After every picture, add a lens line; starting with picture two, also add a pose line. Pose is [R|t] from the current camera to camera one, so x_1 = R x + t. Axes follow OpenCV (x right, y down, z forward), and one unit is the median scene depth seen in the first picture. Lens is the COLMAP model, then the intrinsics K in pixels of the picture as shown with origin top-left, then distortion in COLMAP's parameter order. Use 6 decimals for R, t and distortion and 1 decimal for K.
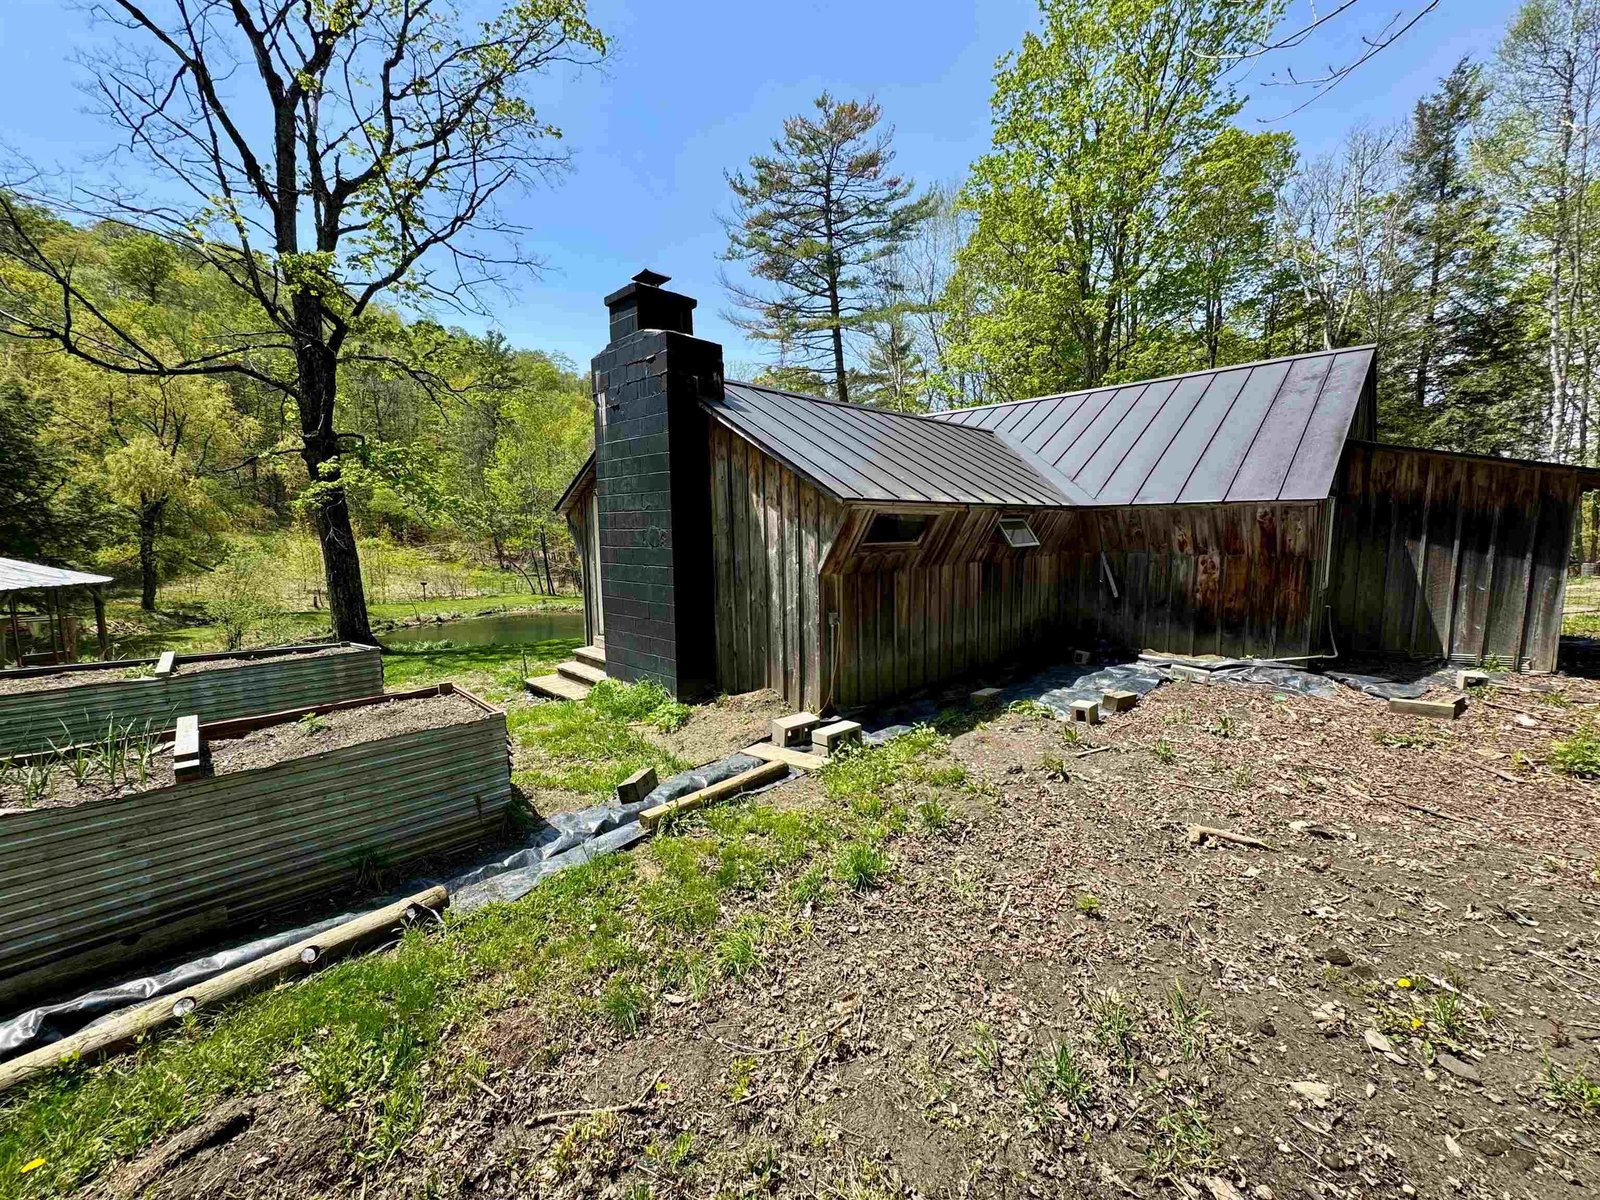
lens RADIAL K [[635.7, 0, 806.7], [0, 635.7, 601.9], [0, 0, 1]] dist [-0.001466, -0.000394]
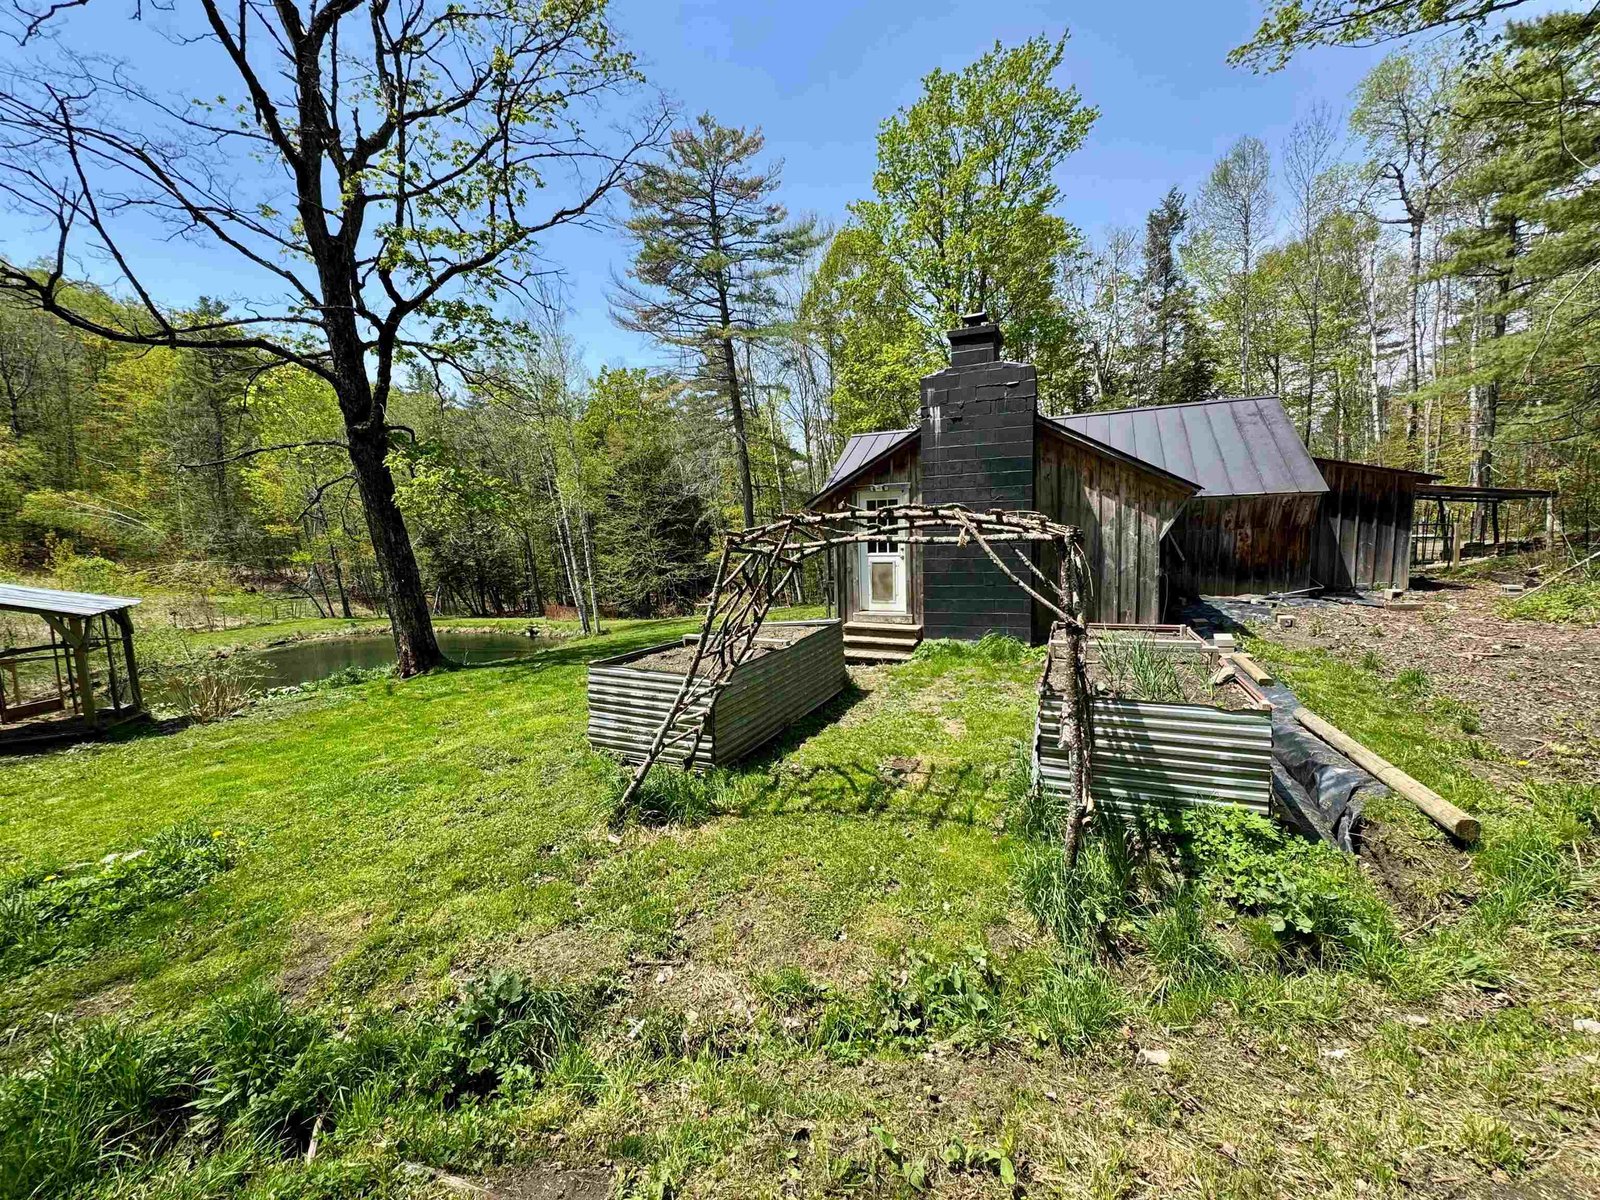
lens RADIAL K [[633.9, 0, 800.0], [0, 633.9, 600.0], [0, 0, 1]] dist [-0.001152, 0.000288]
pose [[0.933037, -0.062697, 0.354275, -0.257153], [0.066038, 0.997814, 0.002663, 0.006304], [-0.353667, 0.020911, 0.935138, -0.012491]]
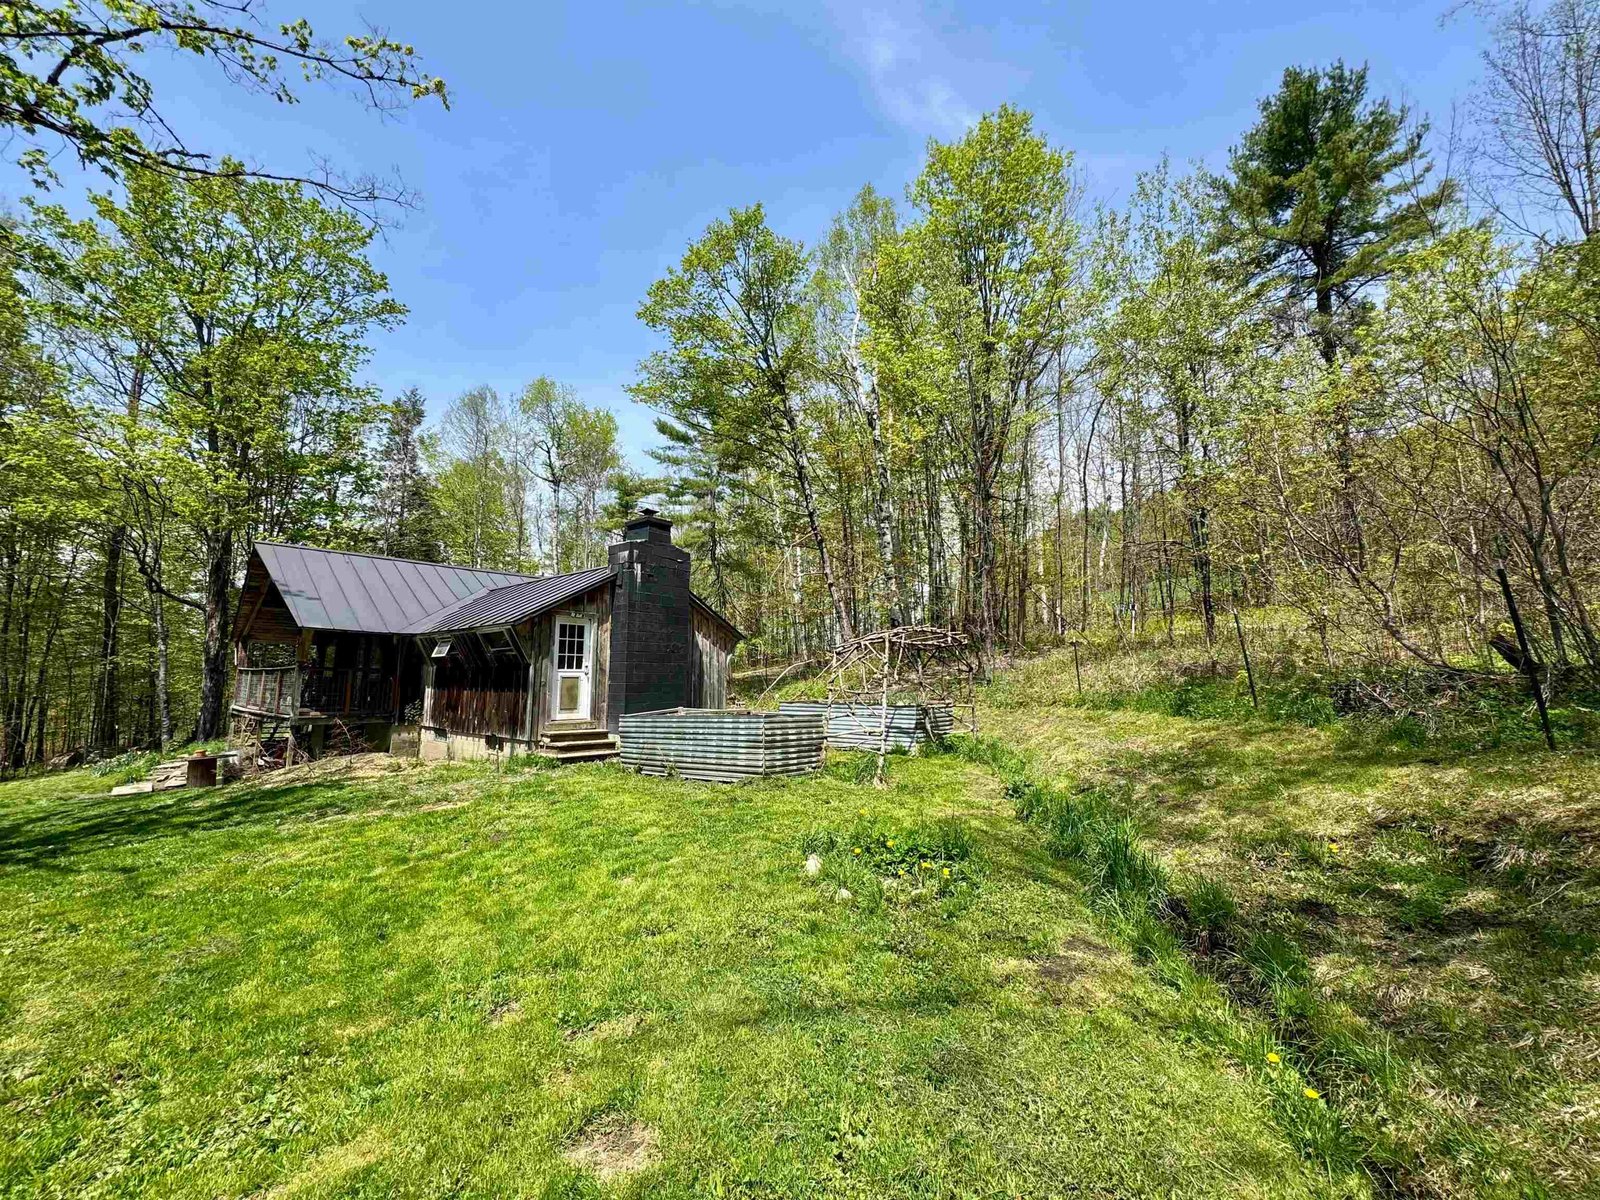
lens RADIAL K [[633.9, 0, 800.0], [0, 633.9, 600.0], [0, 0, 1]] dist [-0.001152, 0.000288]
pose [[-0.069231, 0.132813, 0.988720, -0.510277], [0.115799, 0.985469, -0.124268, 0.008467], [-0.990857, 0.105889, -0.083604, 0.180131]]
